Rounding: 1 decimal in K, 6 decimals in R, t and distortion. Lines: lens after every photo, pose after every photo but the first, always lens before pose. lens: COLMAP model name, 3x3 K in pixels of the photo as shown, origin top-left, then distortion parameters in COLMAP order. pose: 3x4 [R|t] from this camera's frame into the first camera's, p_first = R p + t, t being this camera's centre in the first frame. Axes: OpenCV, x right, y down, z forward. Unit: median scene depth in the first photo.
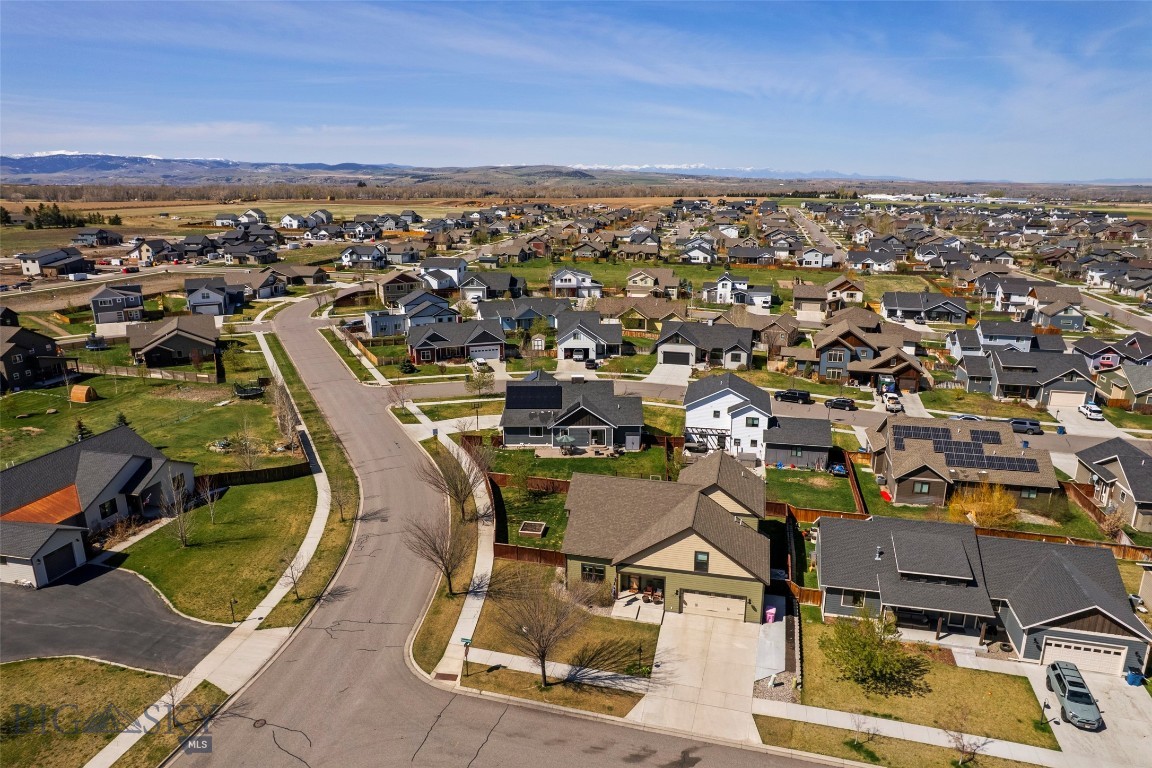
lens RADIAL K [[738.1, 0, 575.1], [0, 738.1, 382.2], [0, 0, 1]] dist [-0.078936, 0.069432]
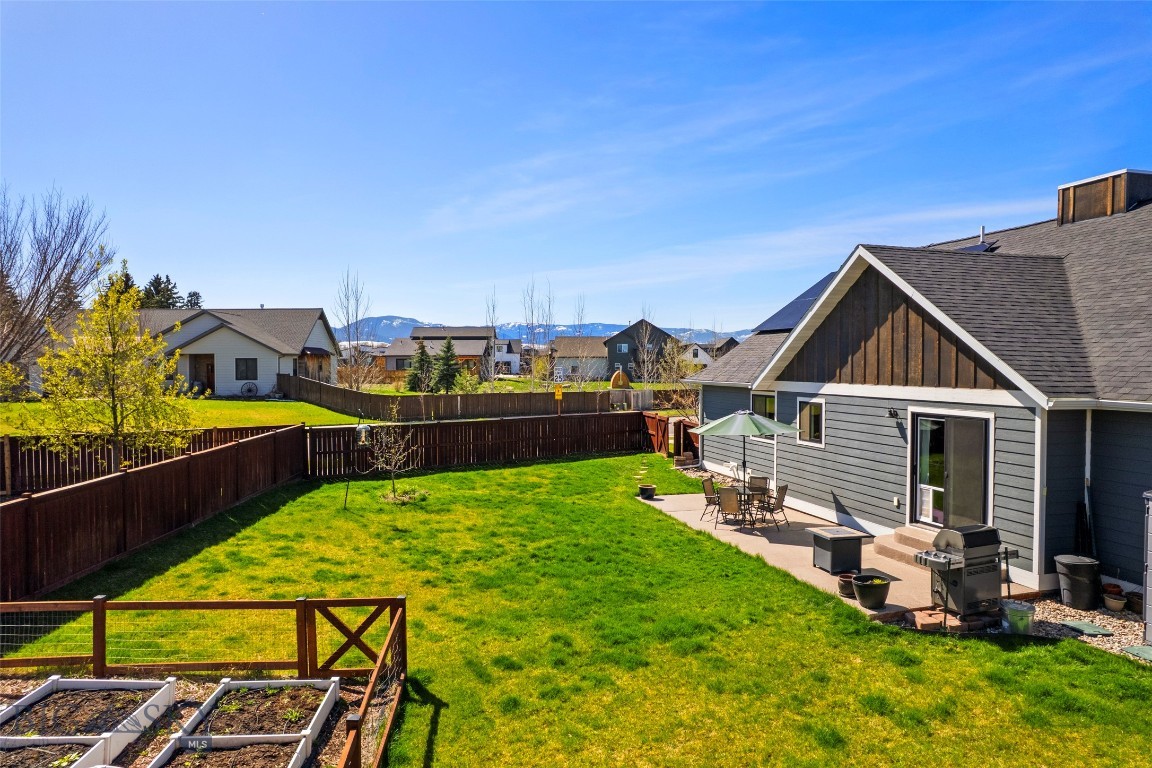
lens RADIAL K [[738.1, 0, 577.1], [0, 738.1, 384.3], [0, 0, 1]] dist [-0.078936, 0.069432]
pose [[0.267834, 0.029922, -0.963000, 0.096400], [-0.255780, 0.965860, -0.041127, 0.054733], [0.928893, 0.257332, 0.266343, 0.598821]]
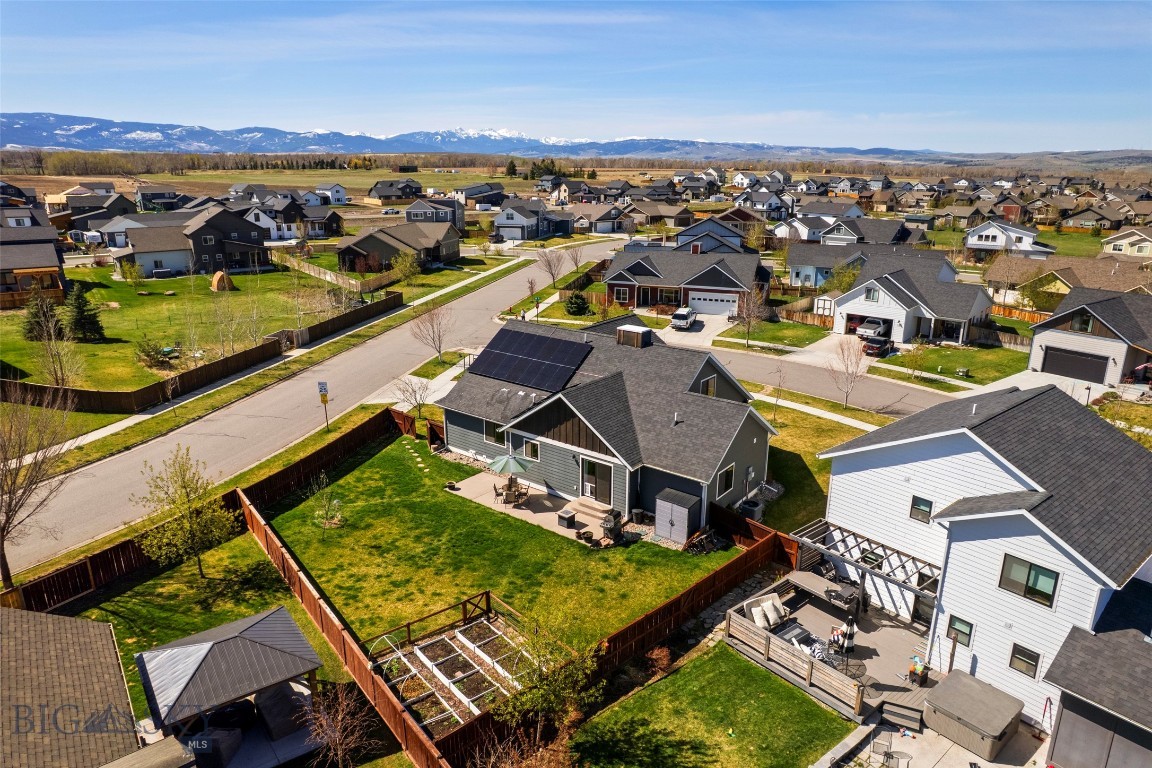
lens RADIAL K [[738.1, 0, 577.3], [0, 738.1, 383.2], [0, 0, 1]] dist [-0.078936, 0.069432]
pose [[0.784512, 0.181593, -0.592929, 0.163895], [-0.169111, 0.982571, 0.077173, -0.003269], [0.596609, 0.039728, 0.801549, 0.455091]]
